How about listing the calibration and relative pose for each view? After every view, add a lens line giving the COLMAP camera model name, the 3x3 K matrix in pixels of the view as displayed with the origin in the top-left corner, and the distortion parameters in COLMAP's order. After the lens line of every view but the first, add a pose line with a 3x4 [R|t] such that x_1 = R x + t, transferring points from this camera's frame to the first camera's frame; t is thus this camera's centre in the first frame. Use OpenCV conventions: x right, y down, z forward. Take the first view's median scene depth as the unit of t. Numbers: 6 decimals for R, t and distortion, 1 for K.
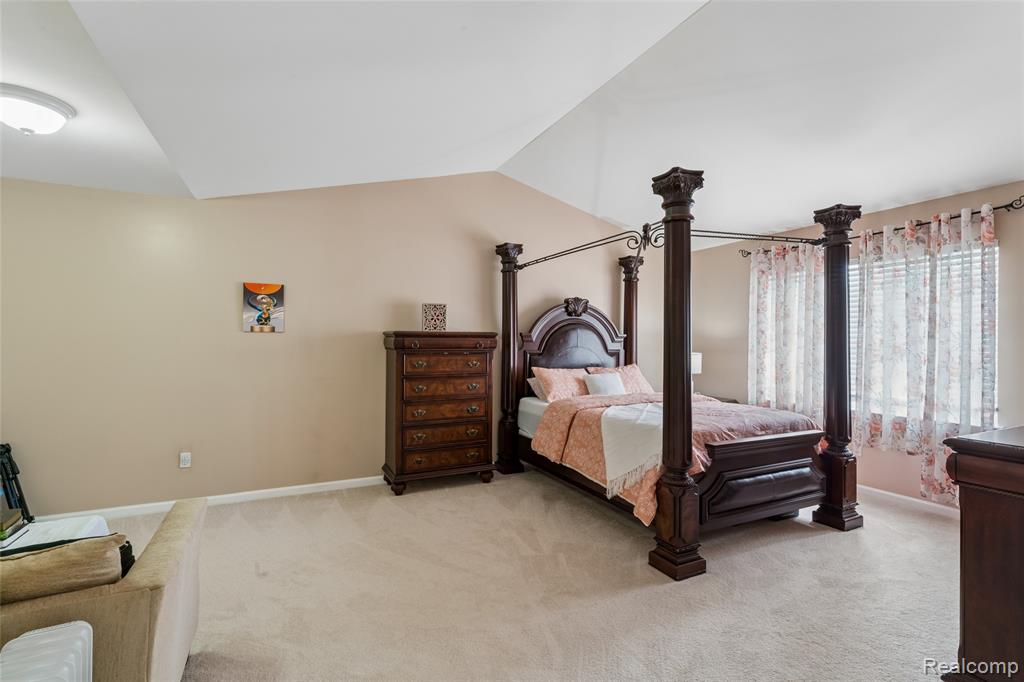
lens RADIAL K [[471.3, 0, 509.3], [0, 471.3, 339.9], [0, 0, 1]] dist [-0.008814, 0.000371]
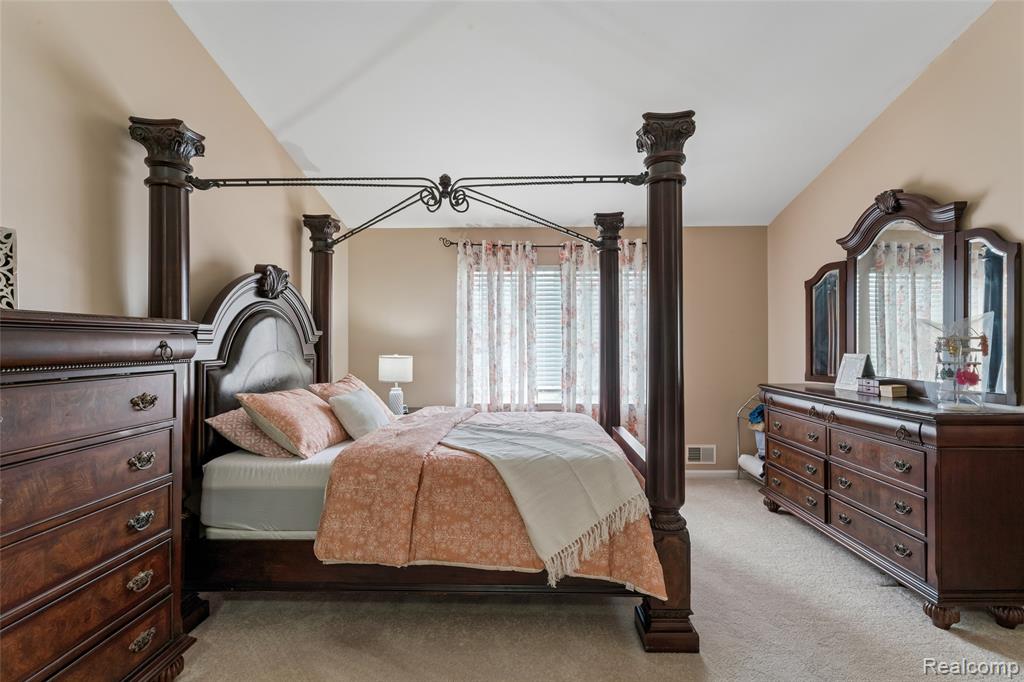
lens RADIAL K [[471.3, 0, 513.8], [0, 471.3, 342.2], [0, 0, 1]] dist [-0.008814, 0.000371]
pose [[0.450083, -0.003636, 0.892979, -0.262046], [0.002591, 0.999993, 0.002766, 0.002845], [-0.892983, 0.001069, 0.450089, 0.525053]]
